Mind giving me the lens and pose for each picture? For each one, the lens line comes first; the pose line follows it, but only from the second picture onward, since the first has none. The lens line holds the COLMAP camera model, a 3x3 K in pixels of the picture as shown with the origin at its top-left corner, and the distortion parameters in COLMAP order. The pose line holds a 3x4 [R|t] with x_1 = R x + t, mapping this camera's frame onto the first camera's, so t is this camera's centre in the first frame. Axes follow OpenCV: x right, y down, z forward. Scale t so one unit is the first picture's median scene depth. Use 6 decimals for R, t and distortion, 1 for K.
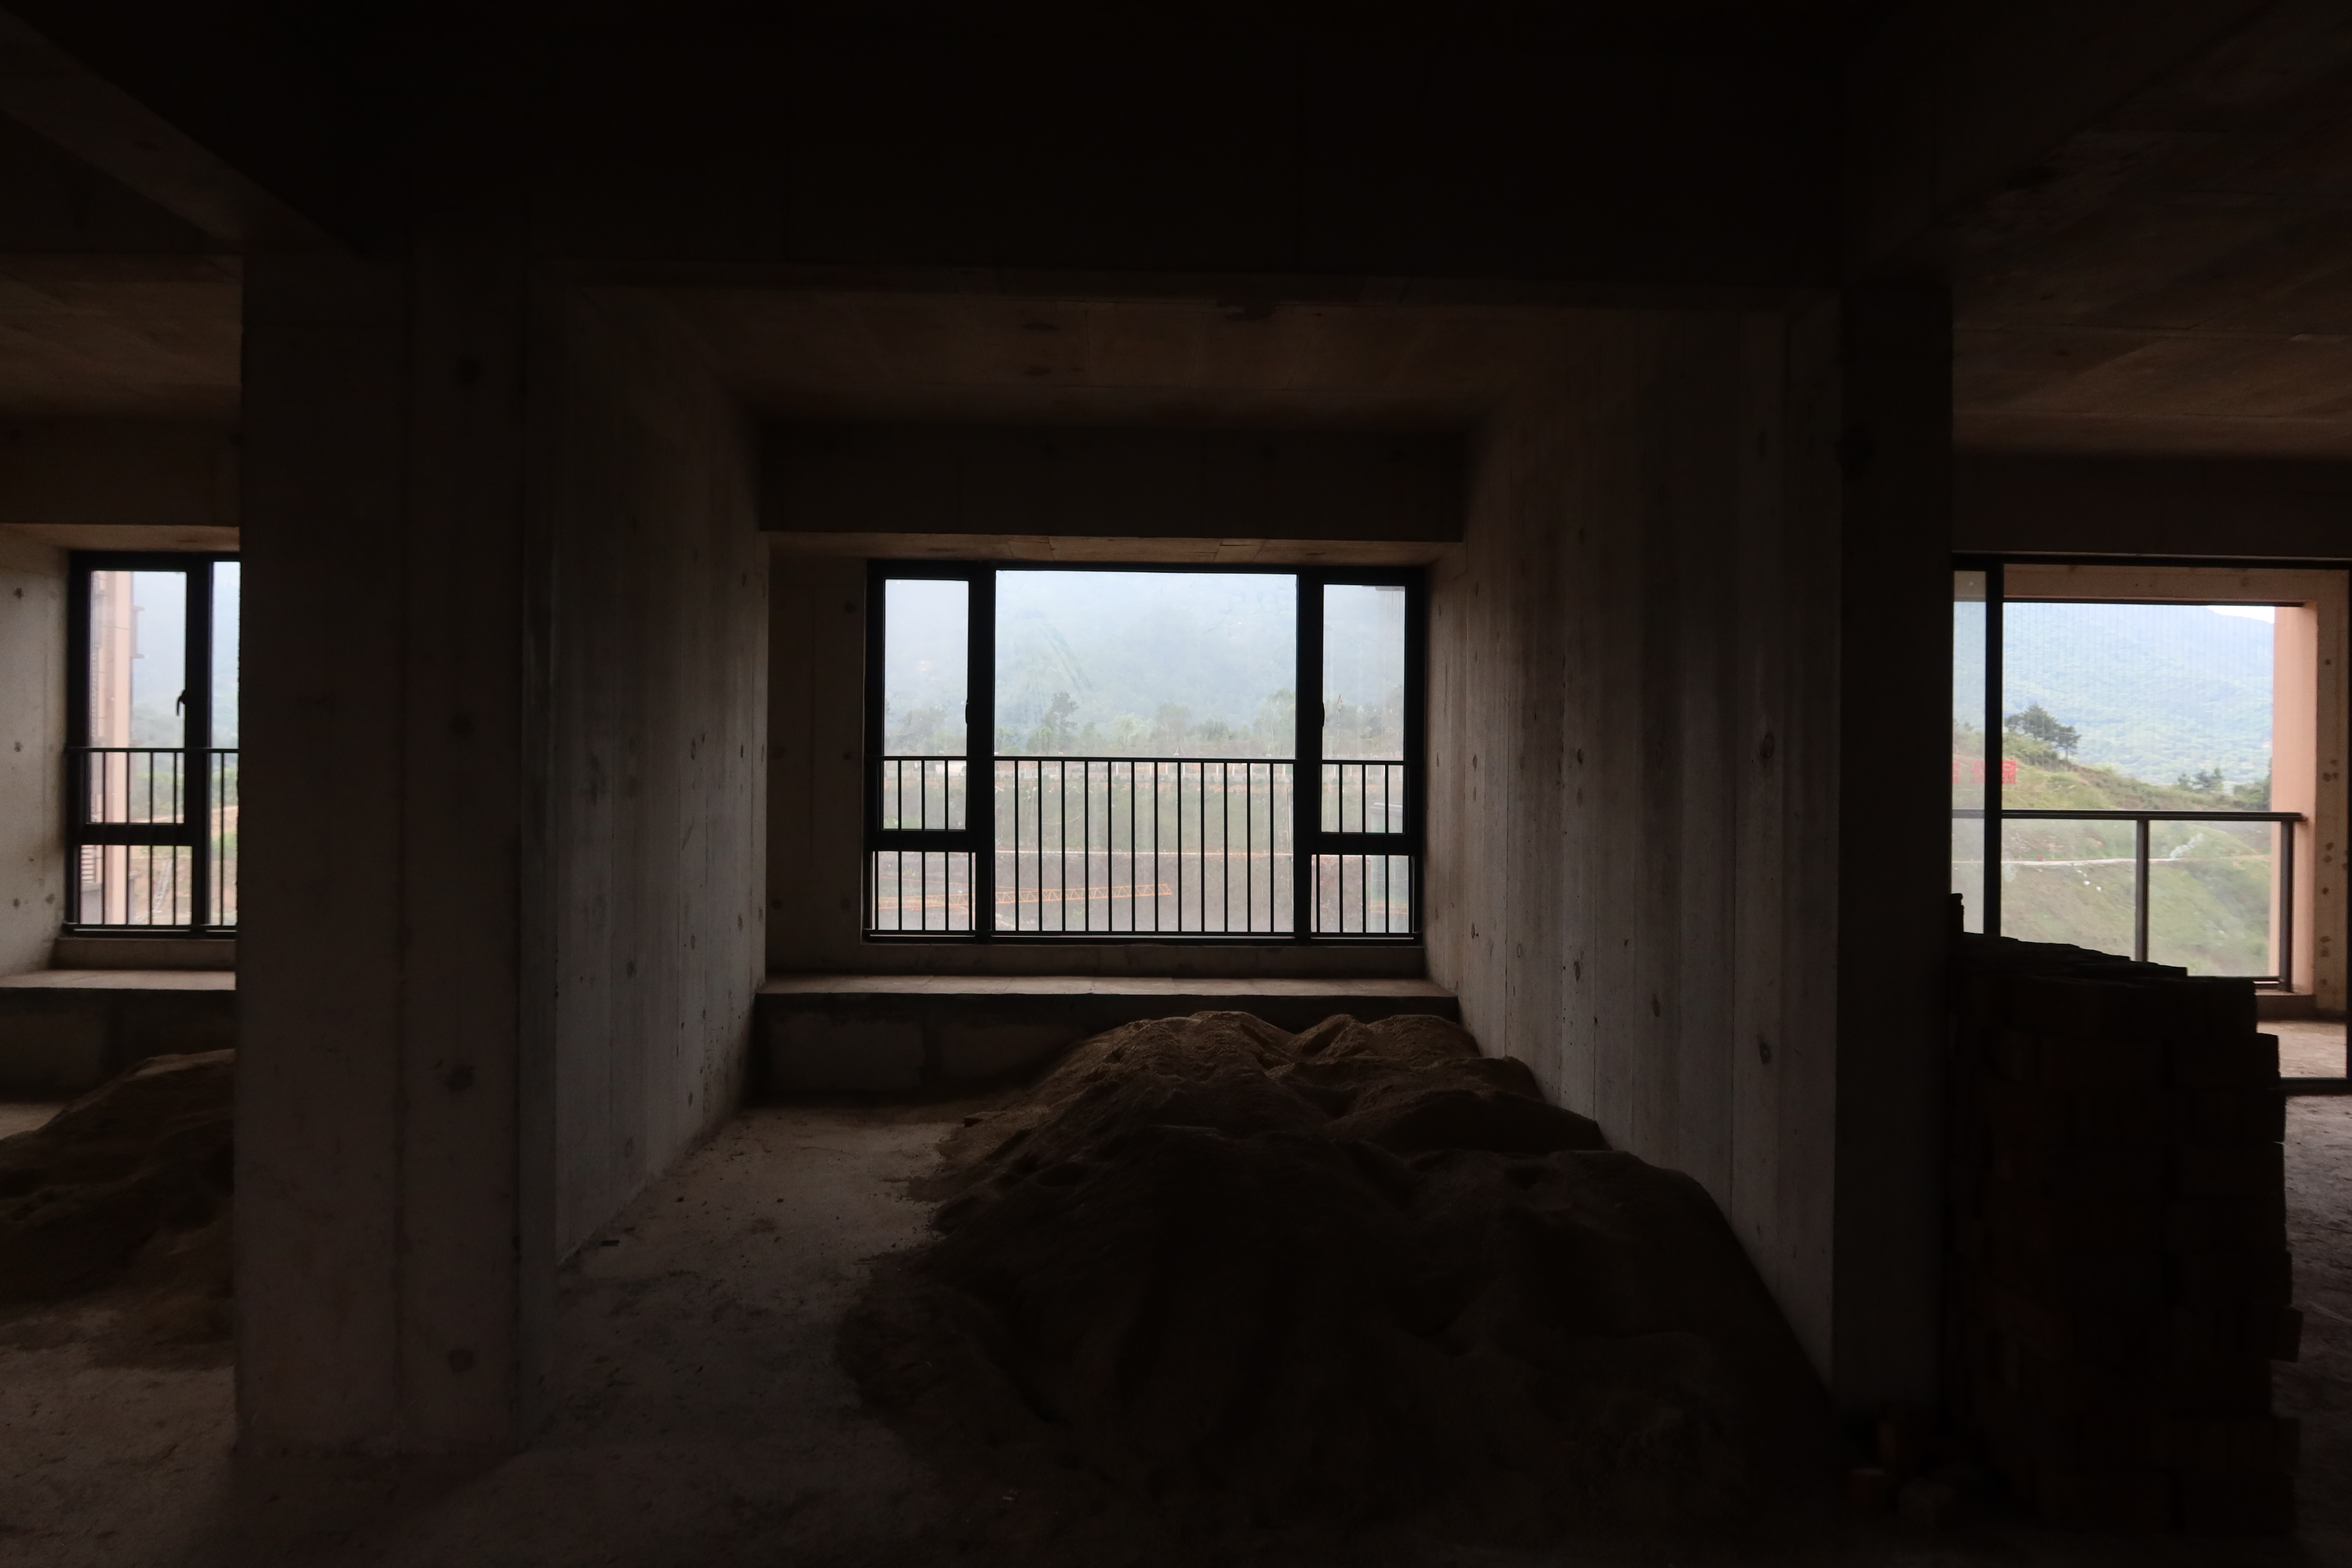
lens RADIAL K [[1616.7, 0, 1174.5], [0, 1616.7, 774.4], [0, 0, 1]] dist [-0.025119, 0.005633]
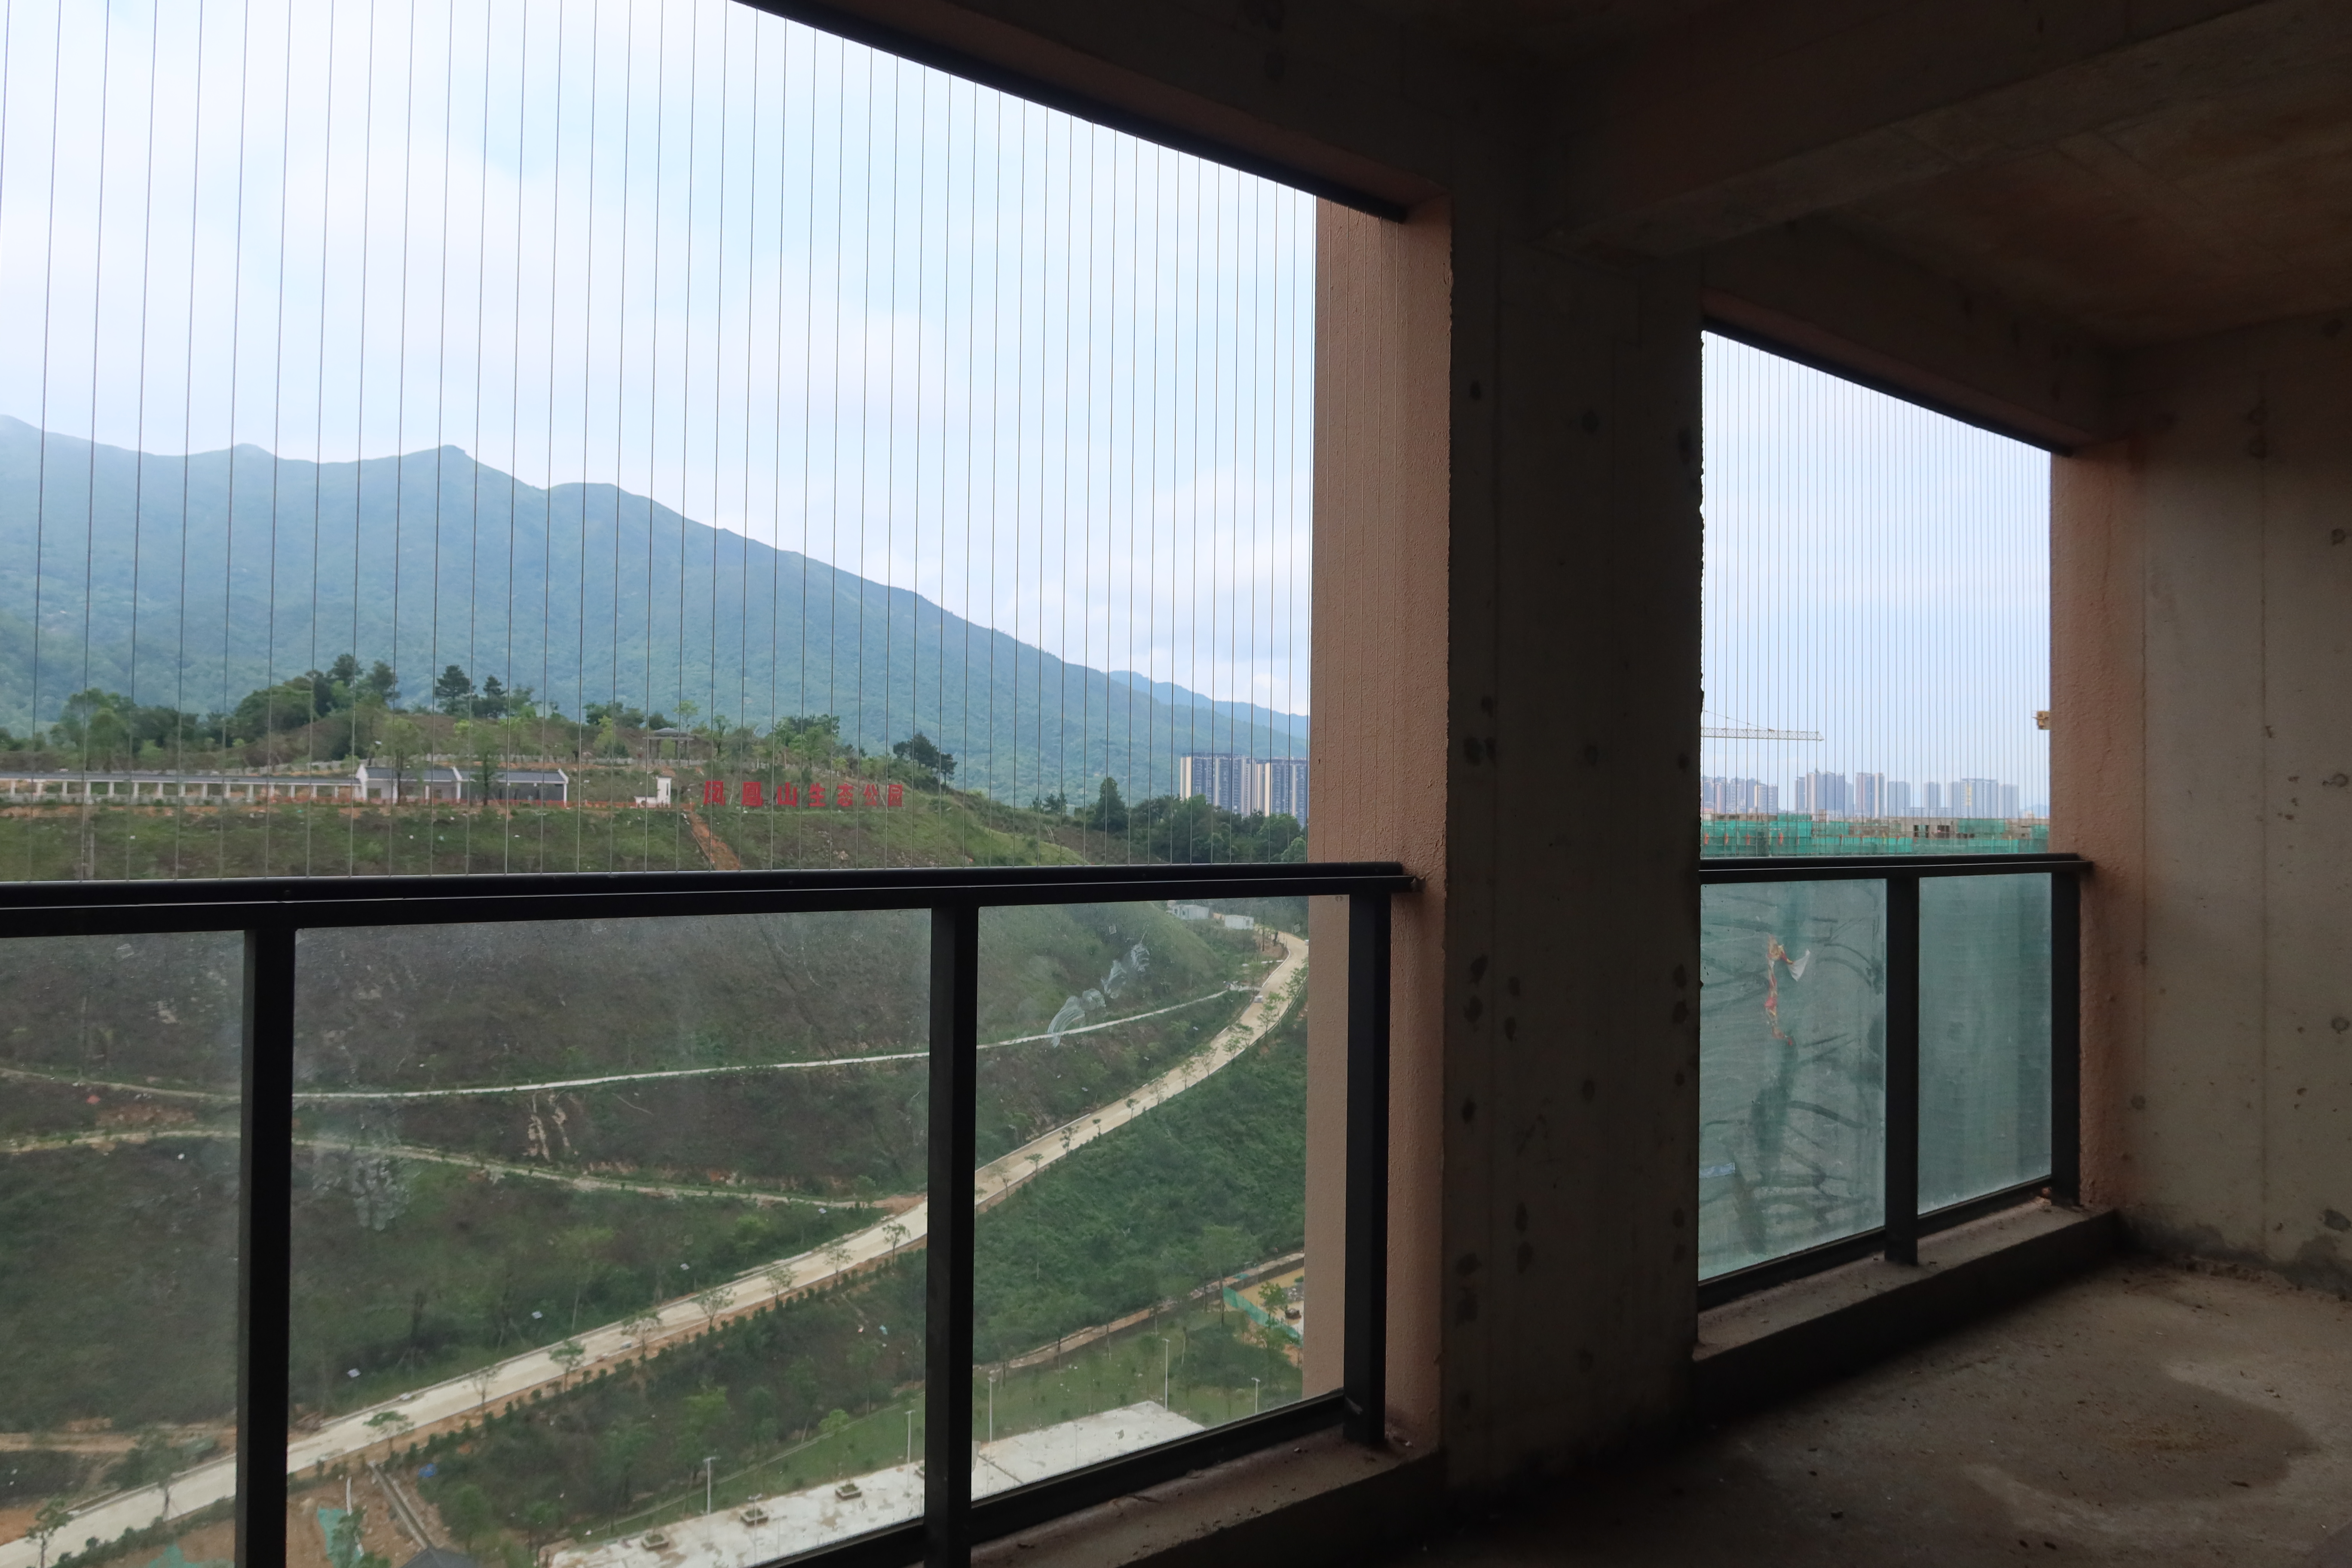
lens RADIAL K [[1616.7, 0, 1174.5], [0, 1616.7, 774.4], [0, 0, 1]] dist [-0.025119, 0.005633]
pose [[0.797667, 0.012304, 0.602972, 0.552517], [-0.003880, 0.999876, -0.015270, 0.013199], [-0.603086, 0.009841, 0.797616, 0.896490]]
